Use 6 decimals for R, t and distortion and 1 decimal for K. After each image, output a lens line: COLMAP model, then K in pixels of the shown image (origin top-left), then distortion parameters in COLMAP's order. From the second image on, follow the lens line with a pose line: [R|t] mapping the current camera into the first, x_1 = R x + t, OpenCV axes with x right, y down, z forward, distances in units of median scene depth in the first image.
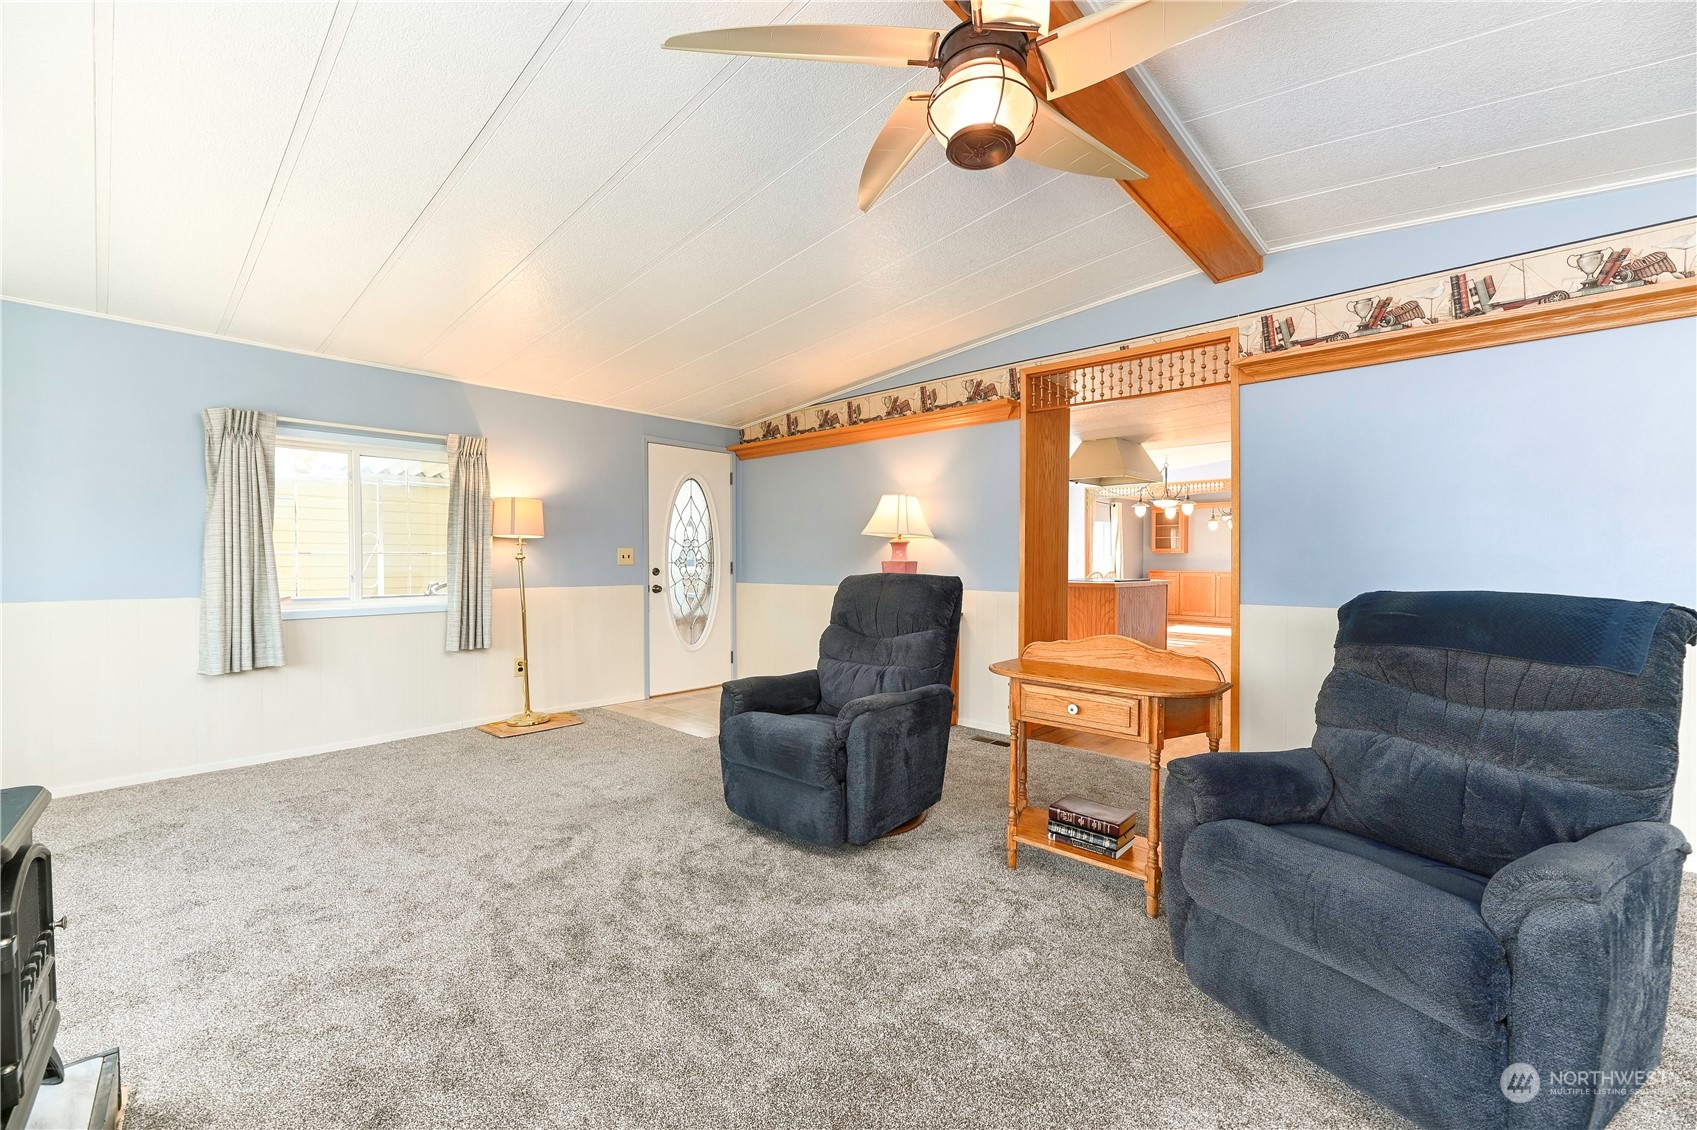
lens RADIAL K [[694.5, 0, 770.6], [0, 694.5, 567.4], [0, 0, 1]] dist [0.020363, 0.000010]
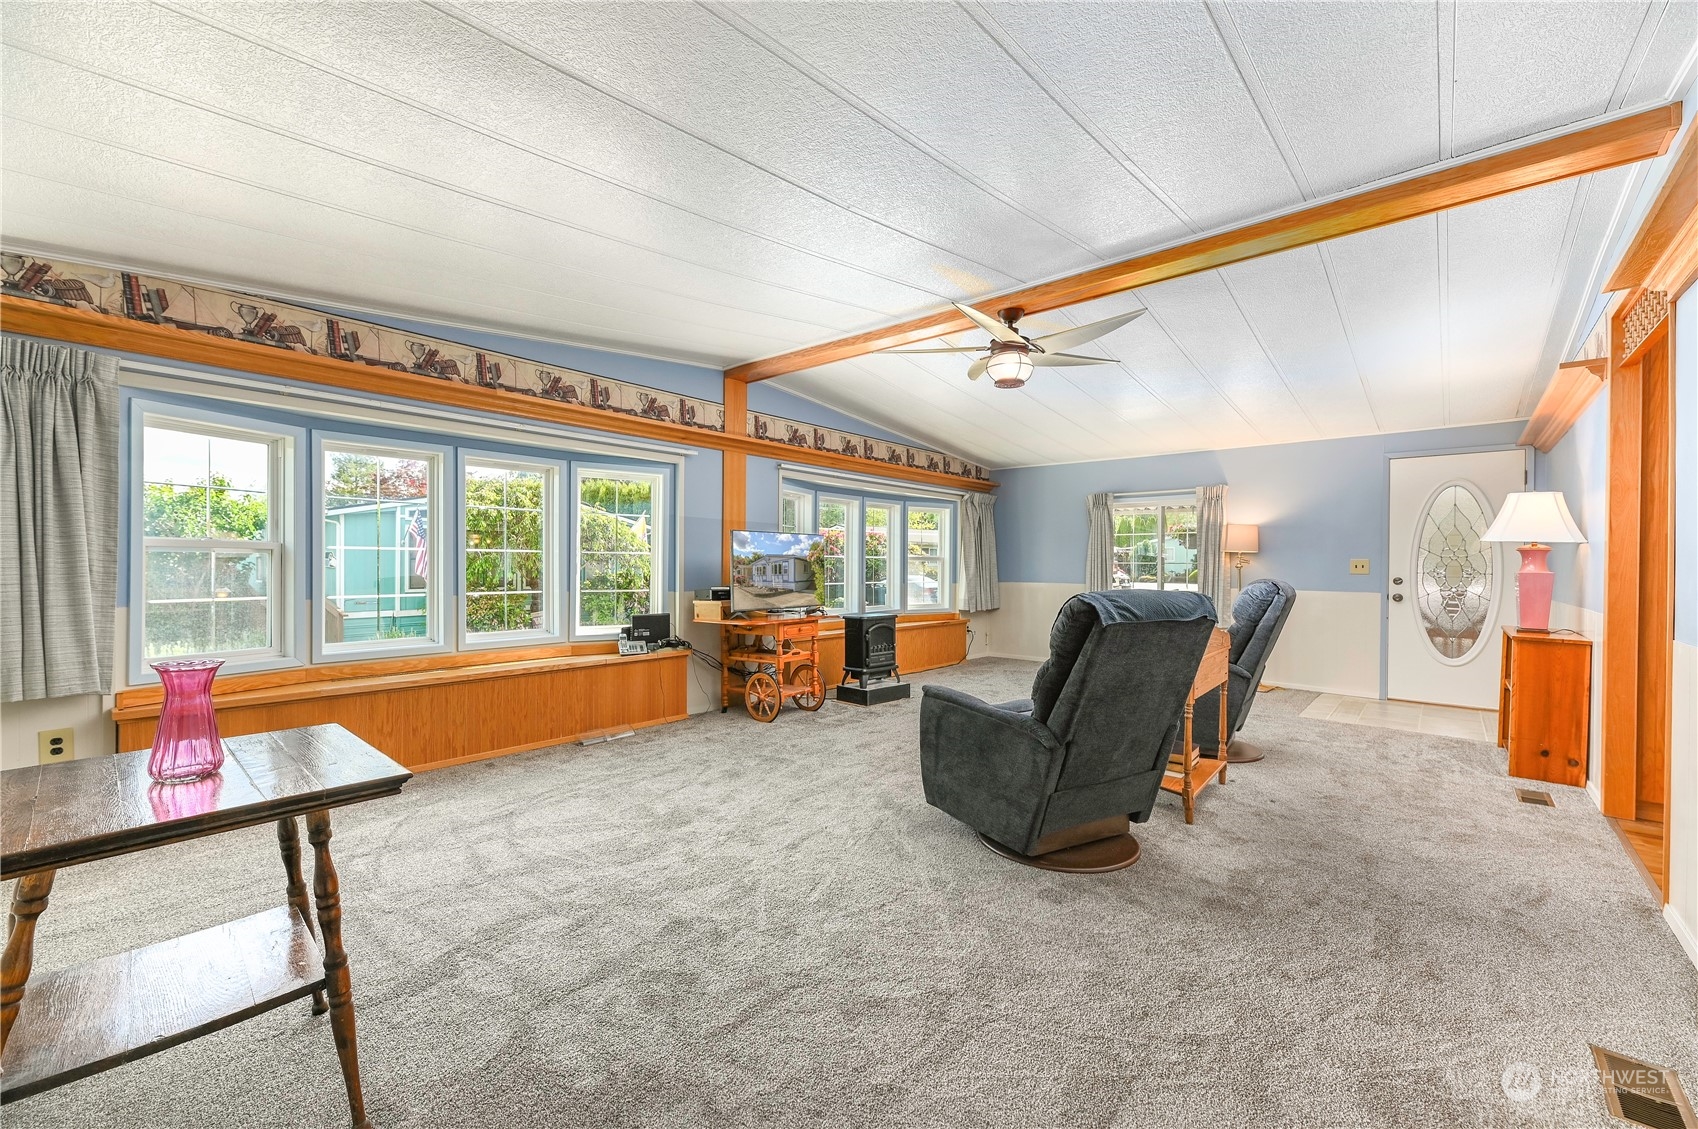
lens RADIAL K [[682.8, 0, 847.8], [0, 682.8, 562.4], [0, 0, 1]] dist [0.014088, -0.000484]
pose [[-0.071458, 0.001655, 0.997442, -0.604582], [0.006934, 0.999975, -0.001162, -0.007221], [-0.997420, 0.006834, -0.071468, 0.601581]]
